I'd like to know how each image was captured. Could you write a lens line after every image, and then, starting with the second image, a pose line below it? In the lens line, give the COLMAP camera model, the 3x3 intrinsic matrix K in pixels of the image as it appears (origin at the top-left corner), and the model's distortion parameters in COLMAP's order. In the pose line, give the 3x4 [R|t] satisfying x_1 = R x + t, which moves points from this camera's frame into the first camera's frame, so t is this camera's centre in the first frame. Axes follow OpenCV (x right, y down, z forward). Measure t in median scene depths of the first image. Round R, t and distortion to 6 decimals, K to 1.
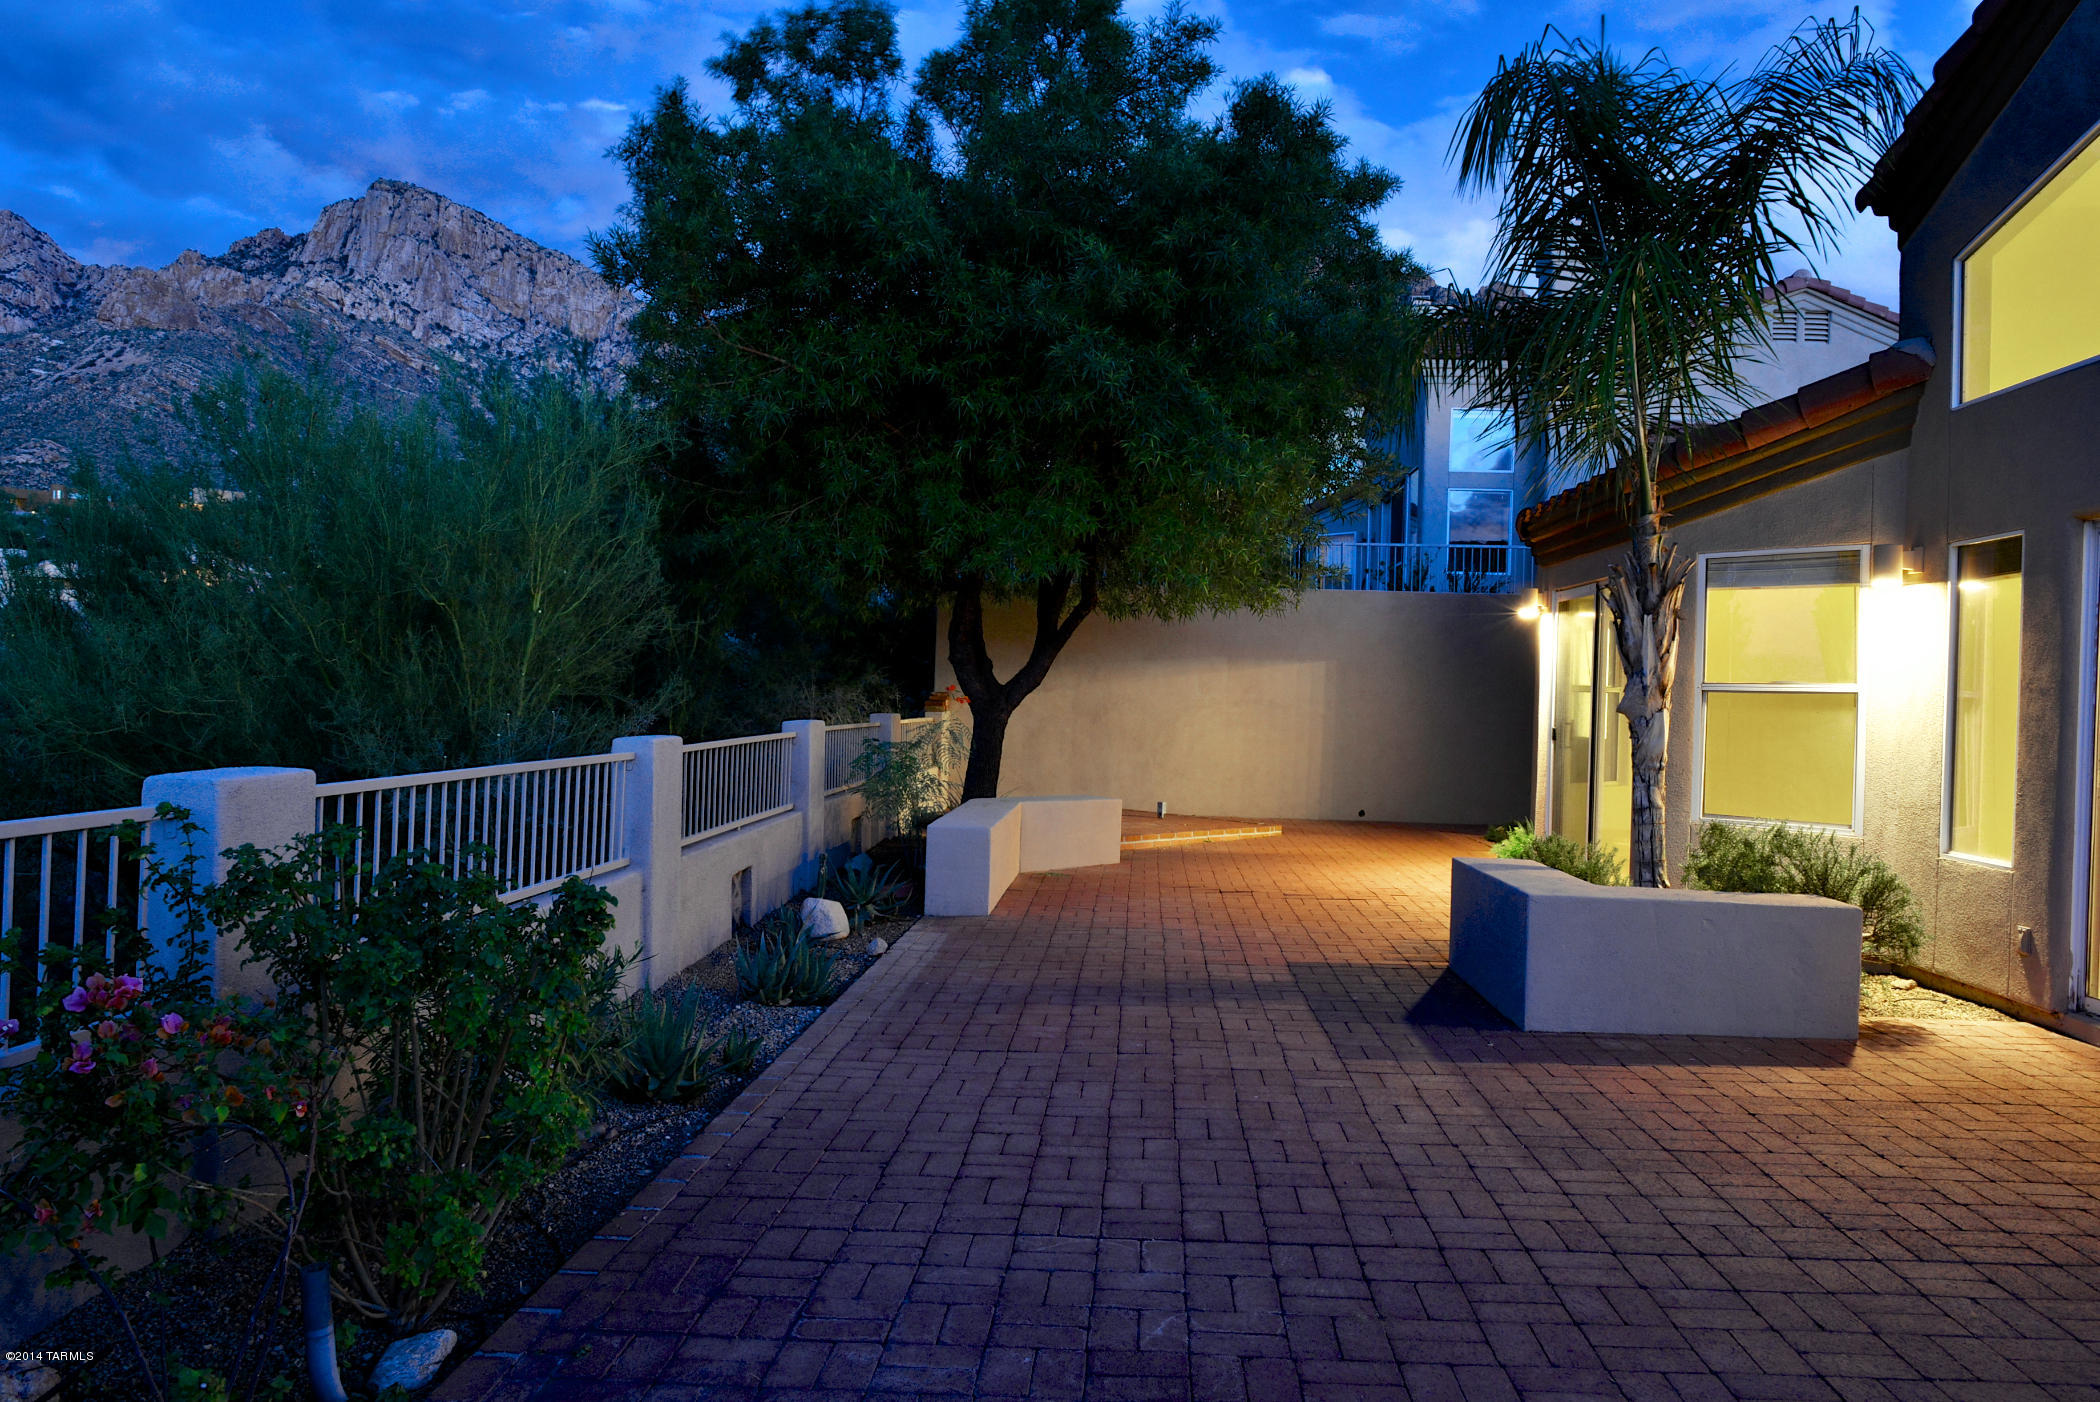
lens RADIAL K [[1416.5, 0, 1050.0], [0, 1416.5, 701.0], [0, 0, 1]] dist [-0.018365, -0.000750]
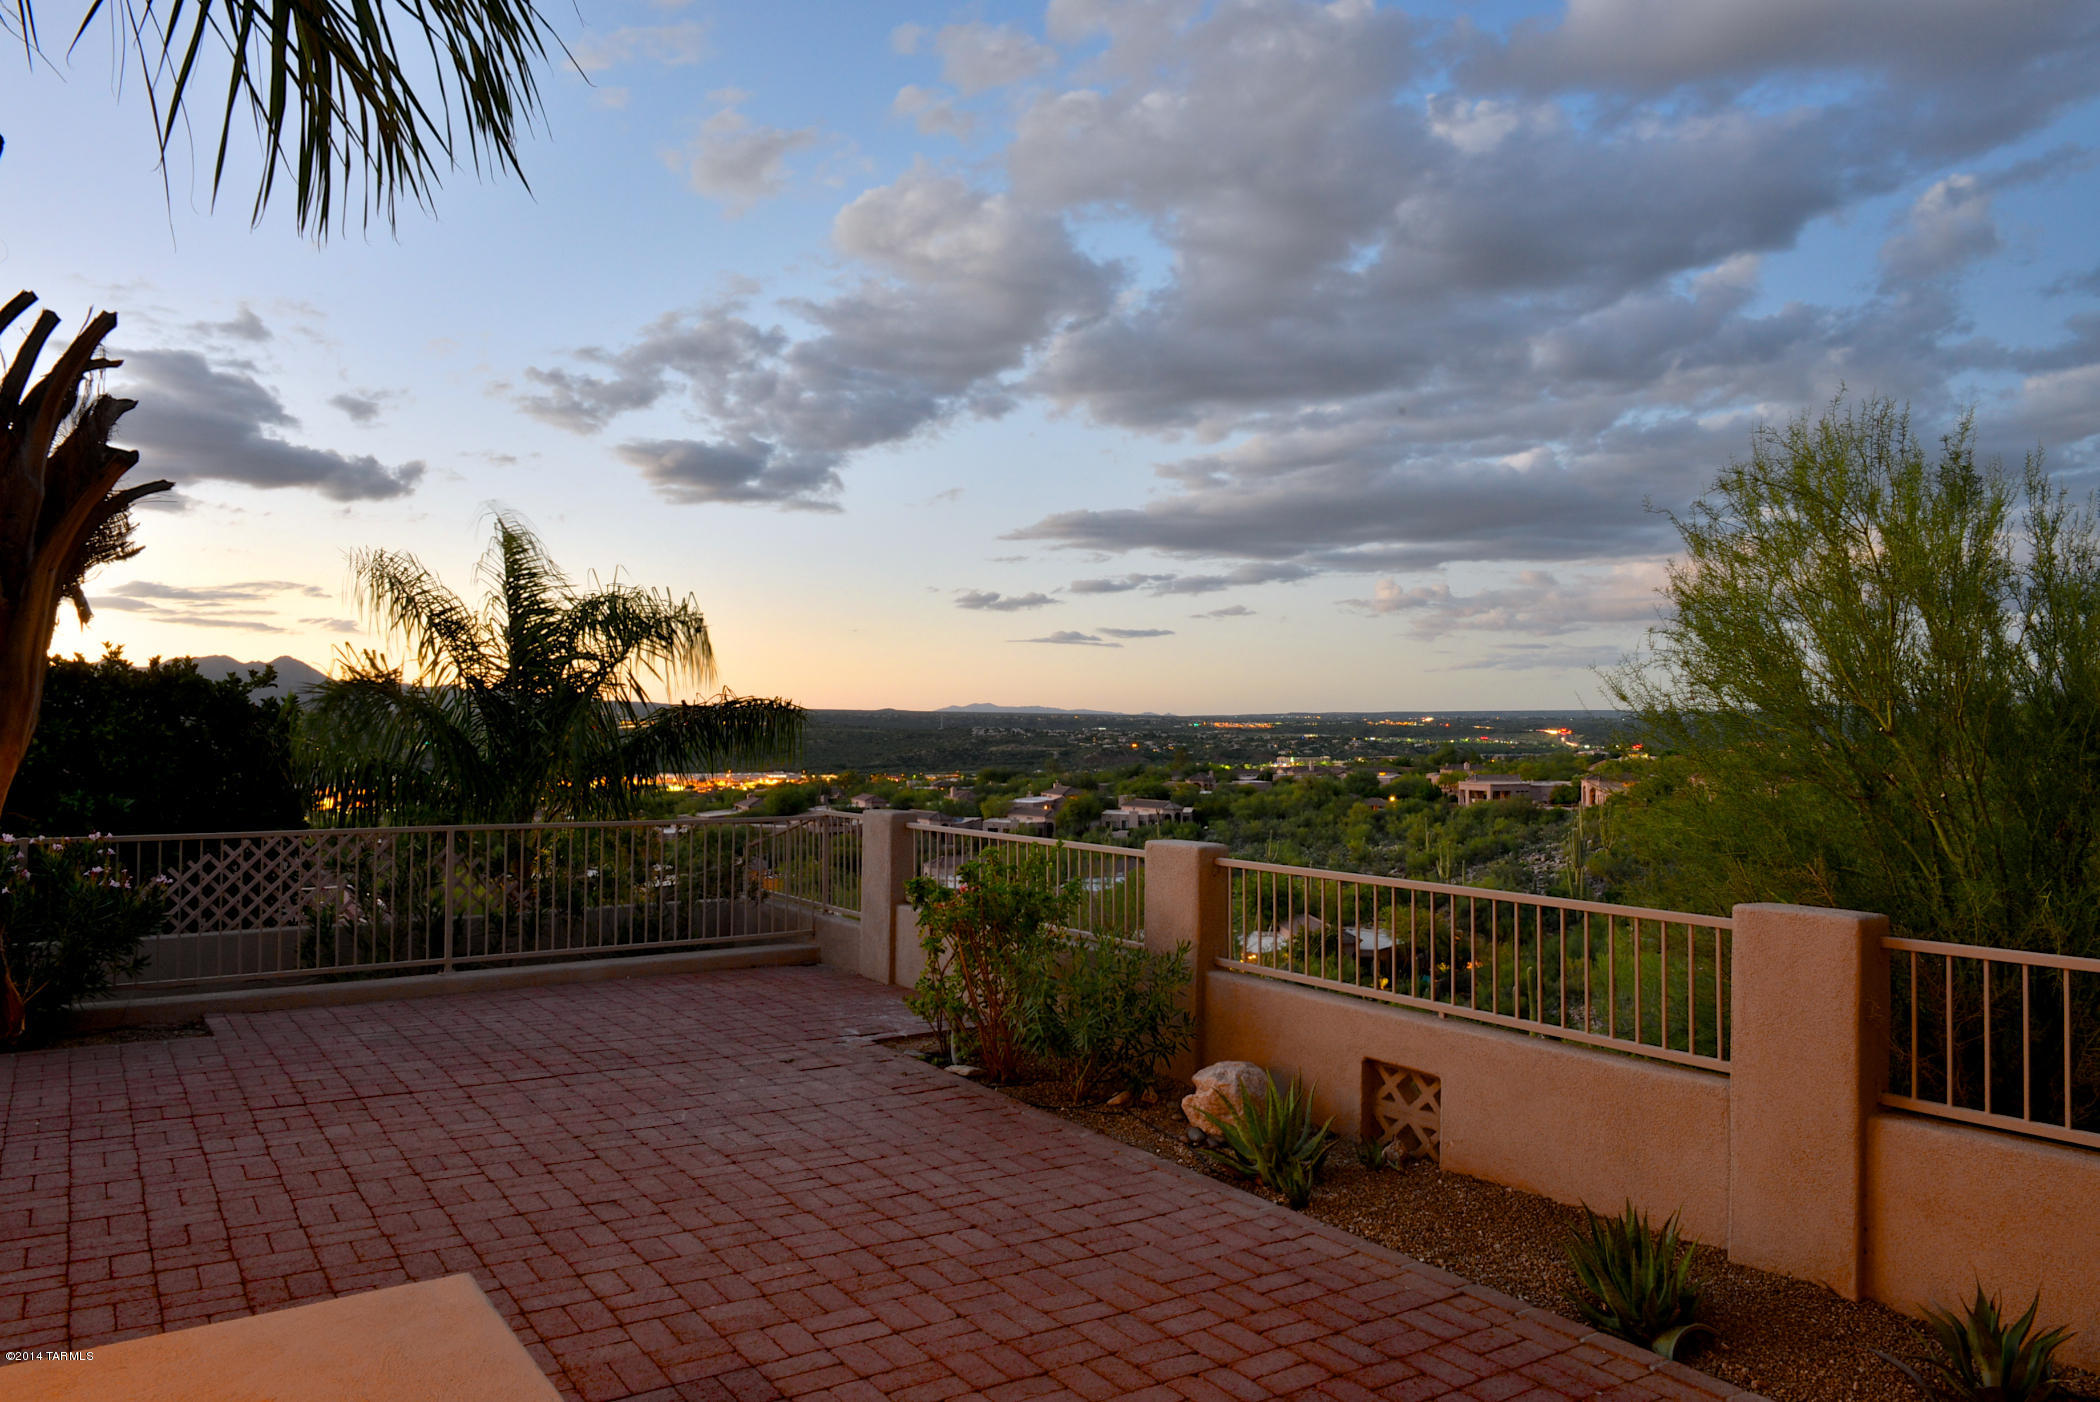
lens RADIAL K [[1416.5, 0, 1050.0], [0, 1416.5, 701.0], [0, 0, 1]] dist [-0.018365, -0.000750]
pose [[-0.764529, -0.033767, -0.643704, 0.419908], [-0.026437, 0.999429, -0.021028, -0.050710], [0.644047, 0.000941, -0.764986, 1.219775]]
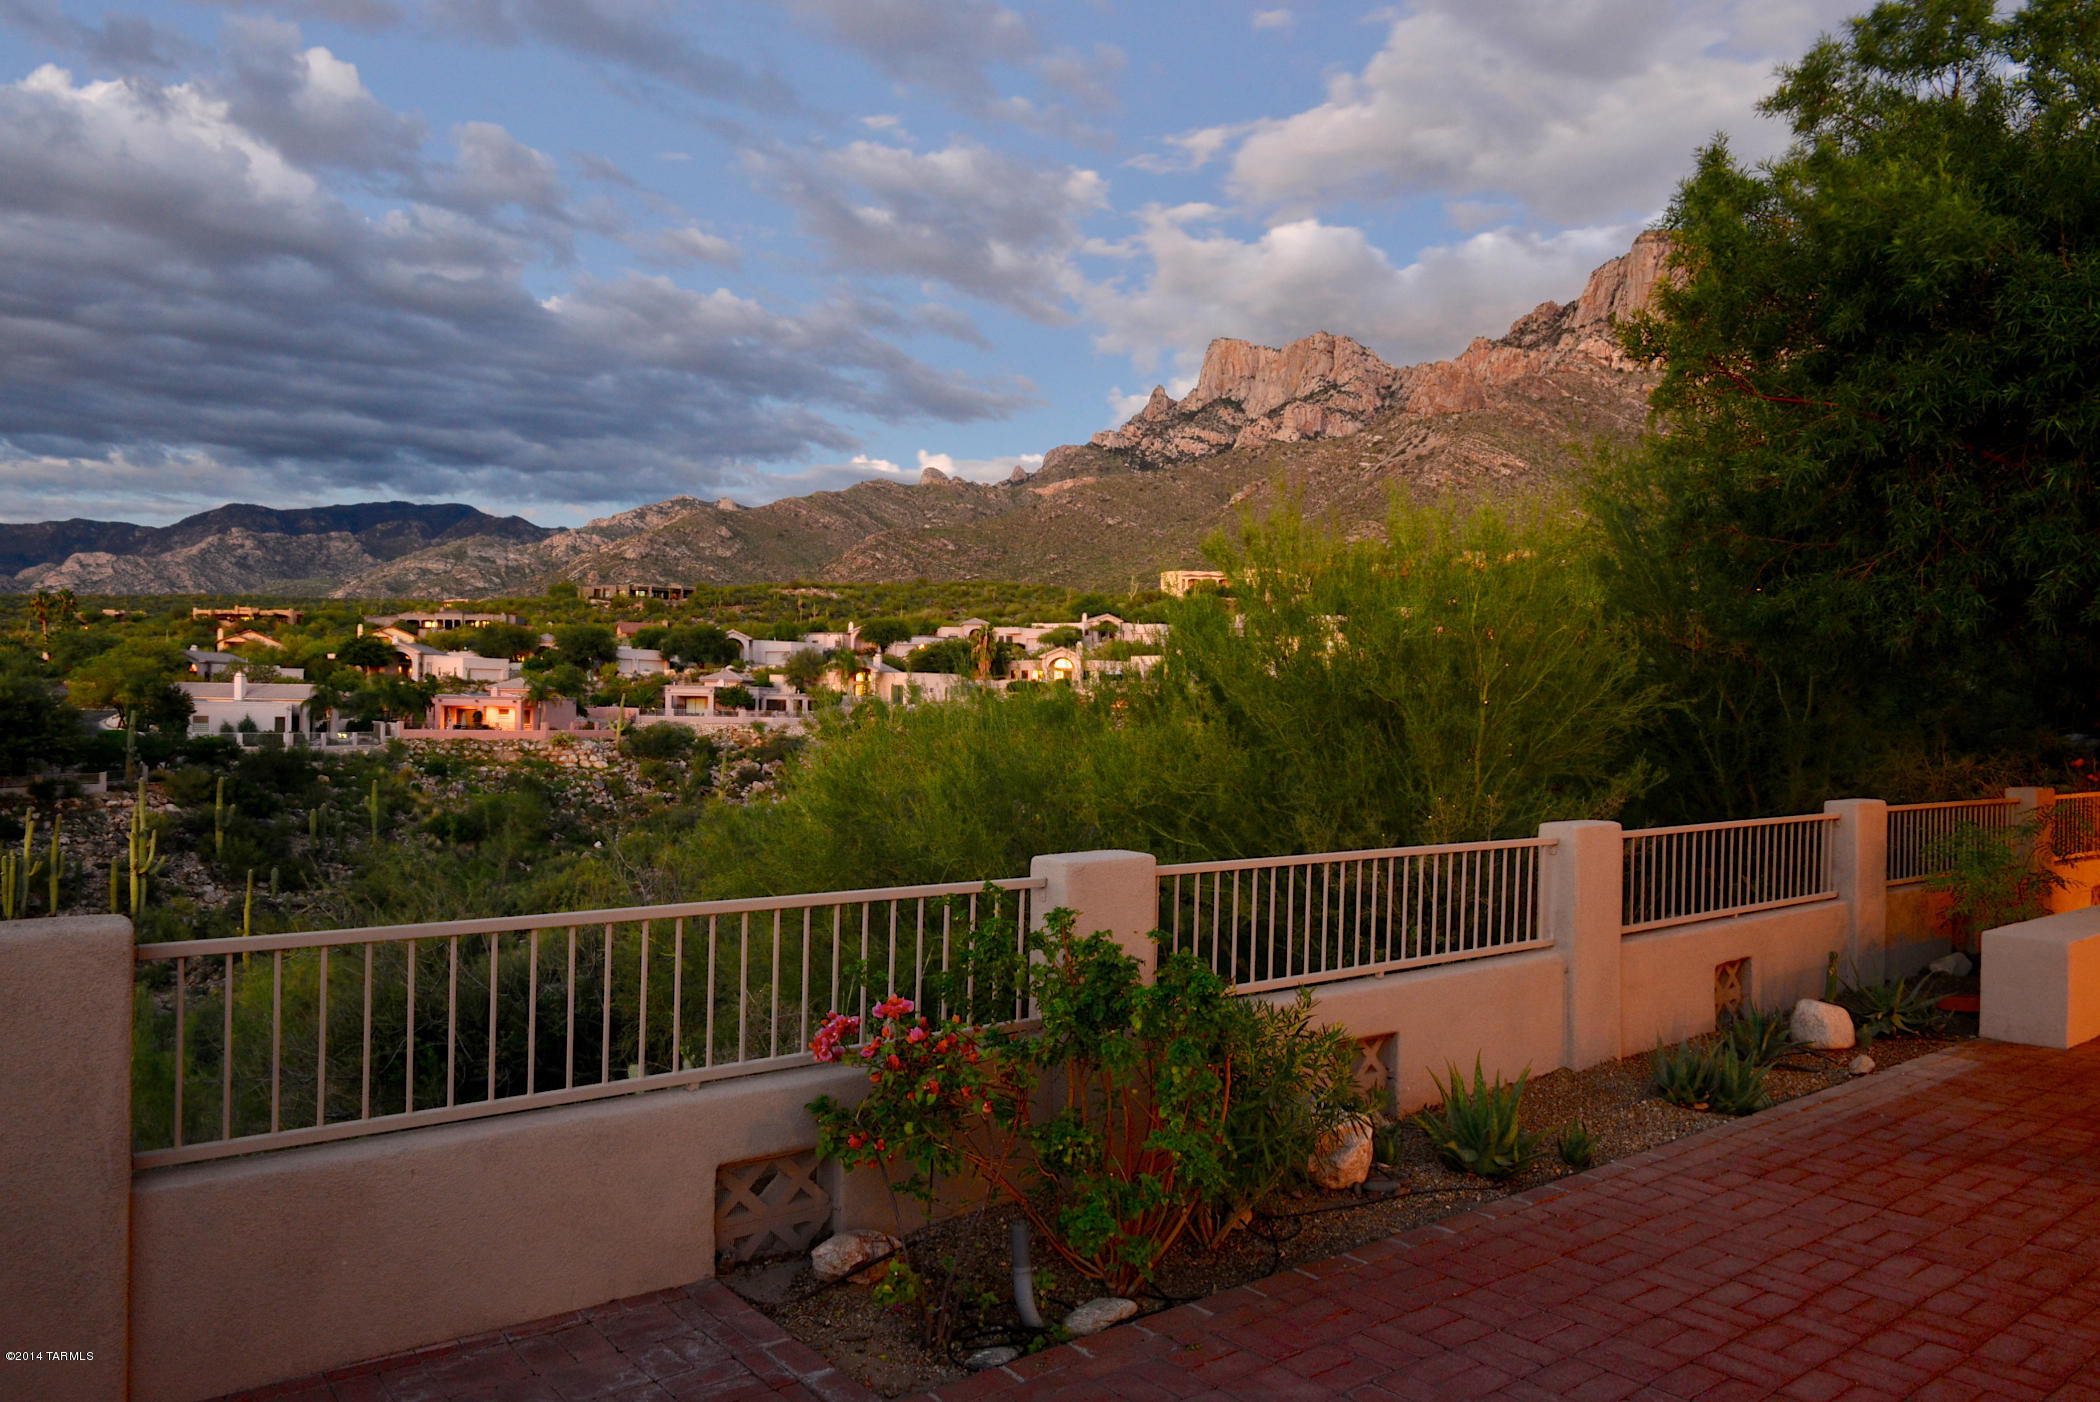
lens RADIAL K [[1416.5, 0, 1050.0], [0, 1416.5, 701.0], [0, 0, 1]] dist [-0.018365, -0.000750]
pose [[0.672364, -0.019323, -0.739968, 0.209434], [-0.004099, 0.999547, -0.029826, -0.029234], [0.740209, 0.023087, 0.671980, 0.021308]]
